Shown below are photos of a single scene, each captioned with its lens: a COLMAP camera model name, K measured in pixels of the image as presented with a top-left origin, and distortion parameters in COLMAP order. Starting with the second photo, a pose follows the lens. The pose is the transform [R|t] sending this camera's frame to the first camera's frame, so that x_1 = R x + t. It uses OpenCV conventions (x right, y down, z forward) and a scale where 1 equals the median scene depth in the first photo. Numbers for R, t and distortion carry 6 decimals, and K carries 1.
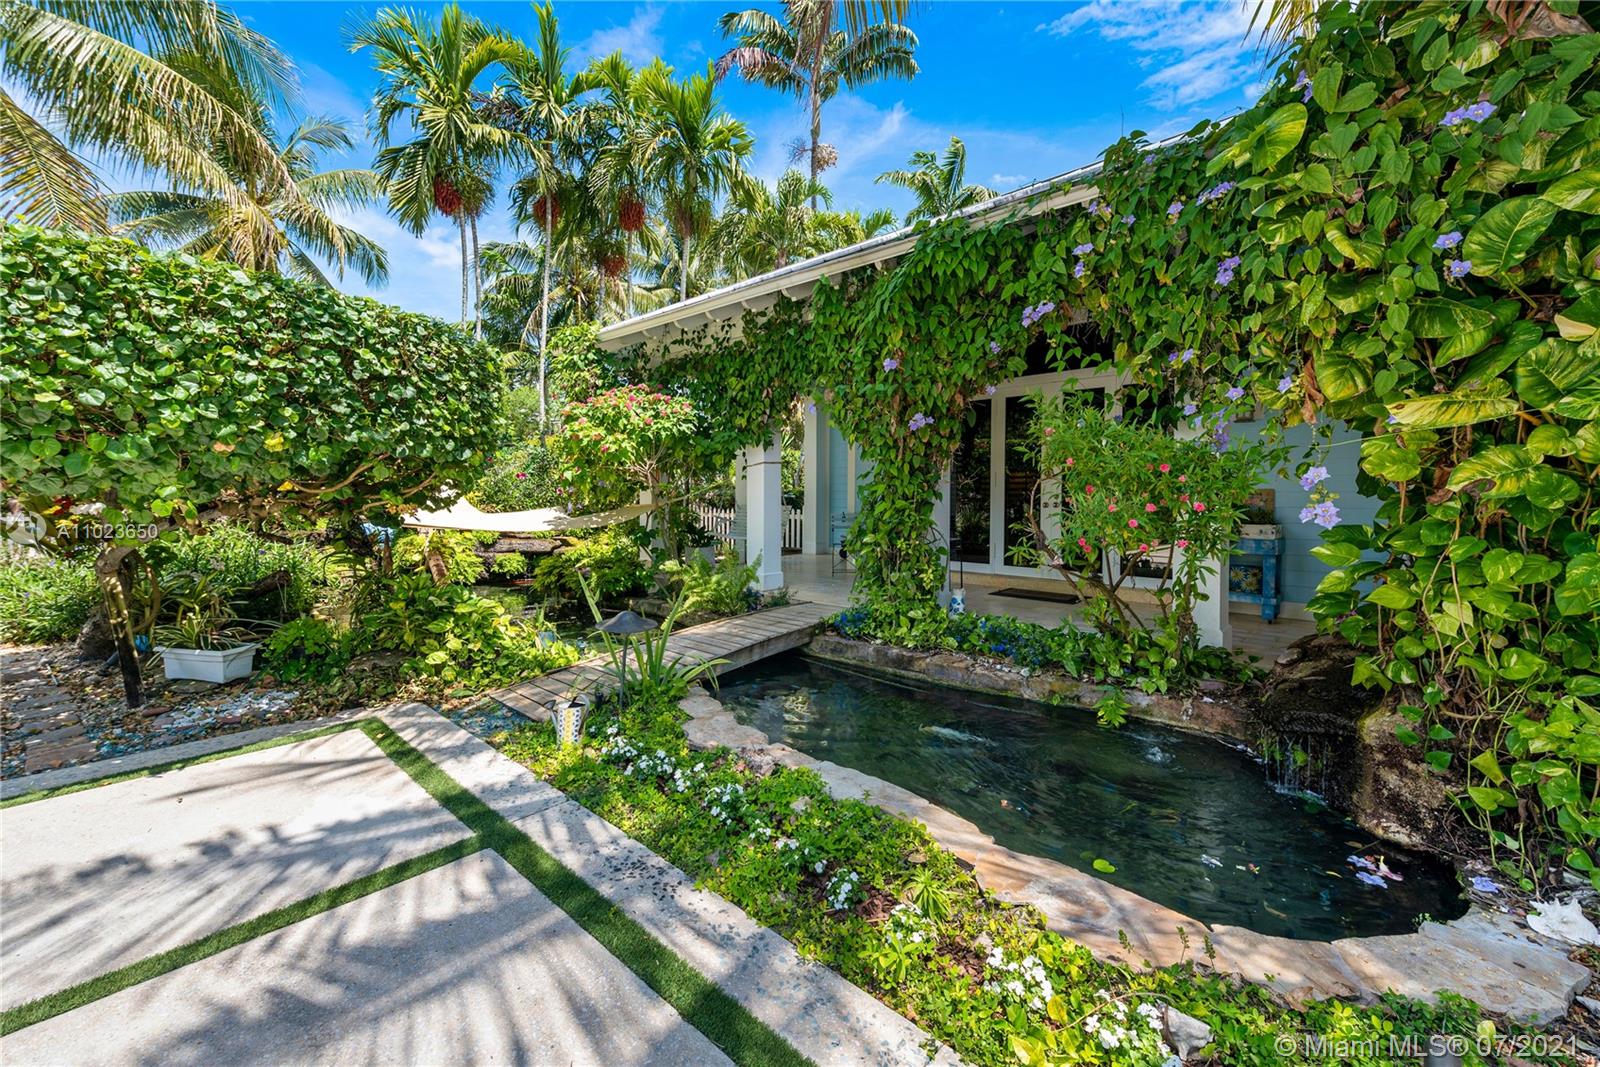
lens RADIAL K [[659.7, 0, 796.5], [0, 659.7, 491.0], [0, 0, 1]] dist [0.002056, -0.000369]
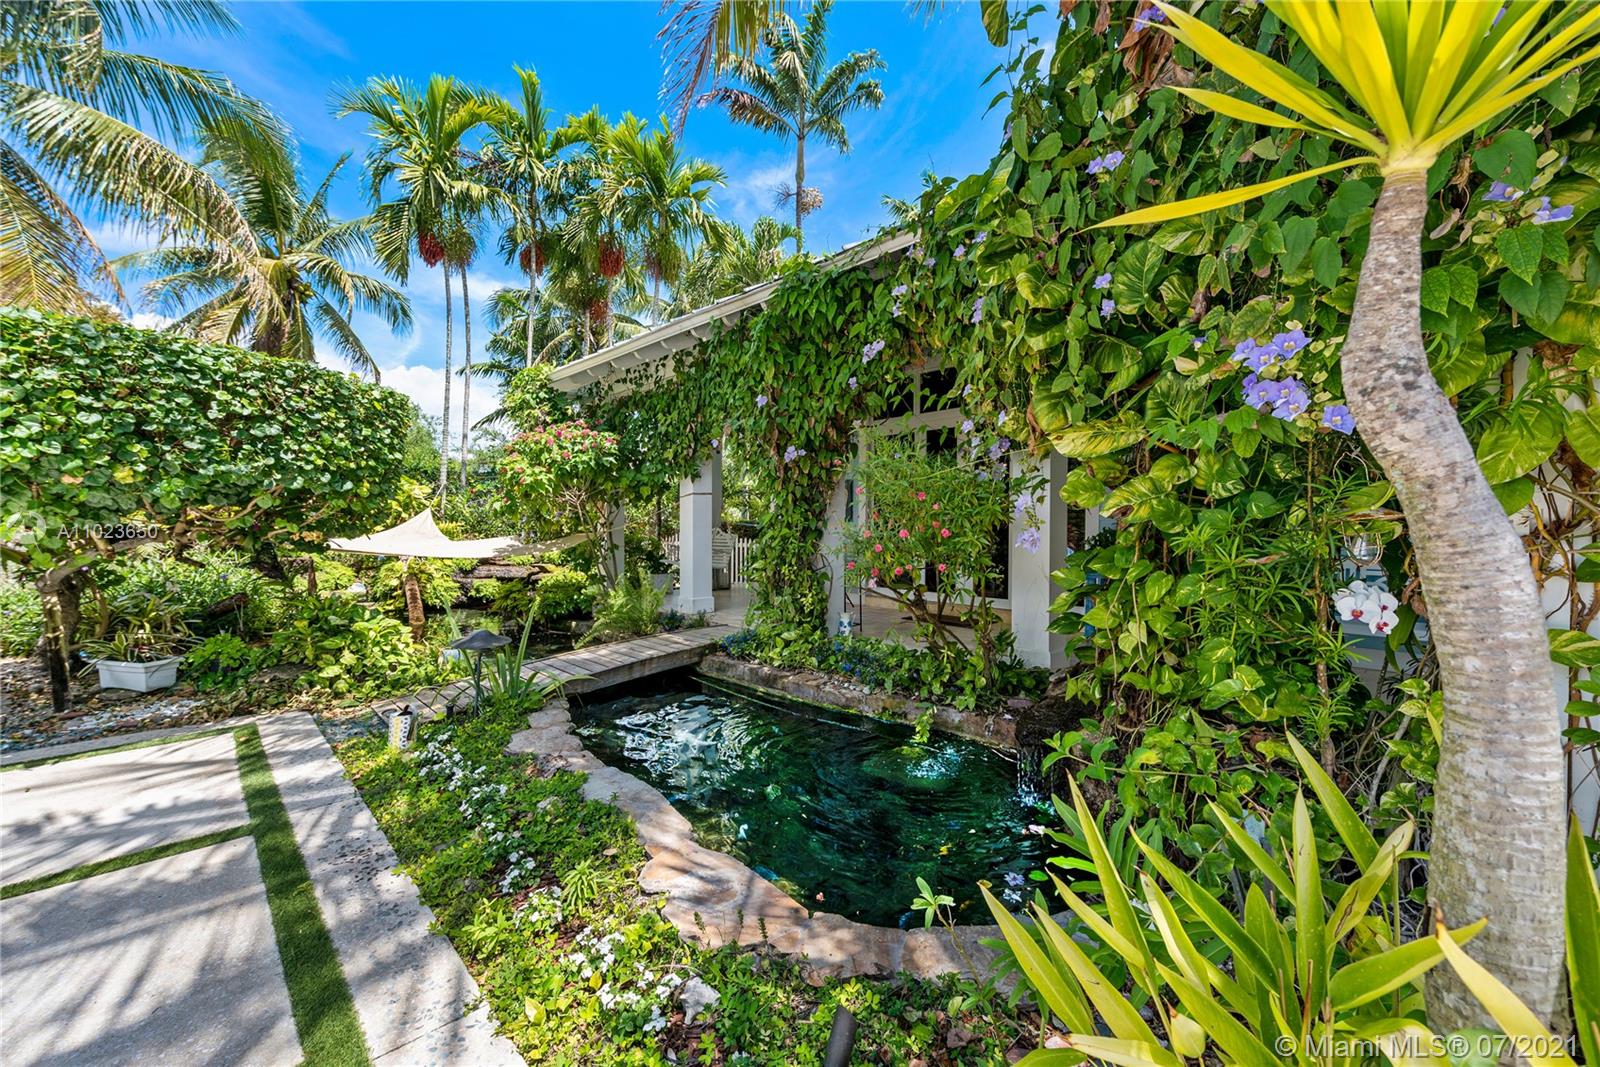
lens RADIAL K [[635.0, 0, 807.7], [0, 635.0, 522.8], [0, 0, 1]] dist [-0.000378, -0.000329]
pose [[0.999126, -0.000273, -0.041811, 0.327539], [0.000309, 1.000000, 0.000854, 0.005380], [0.041810, -0.000867, 0.999125, -0.024603]]
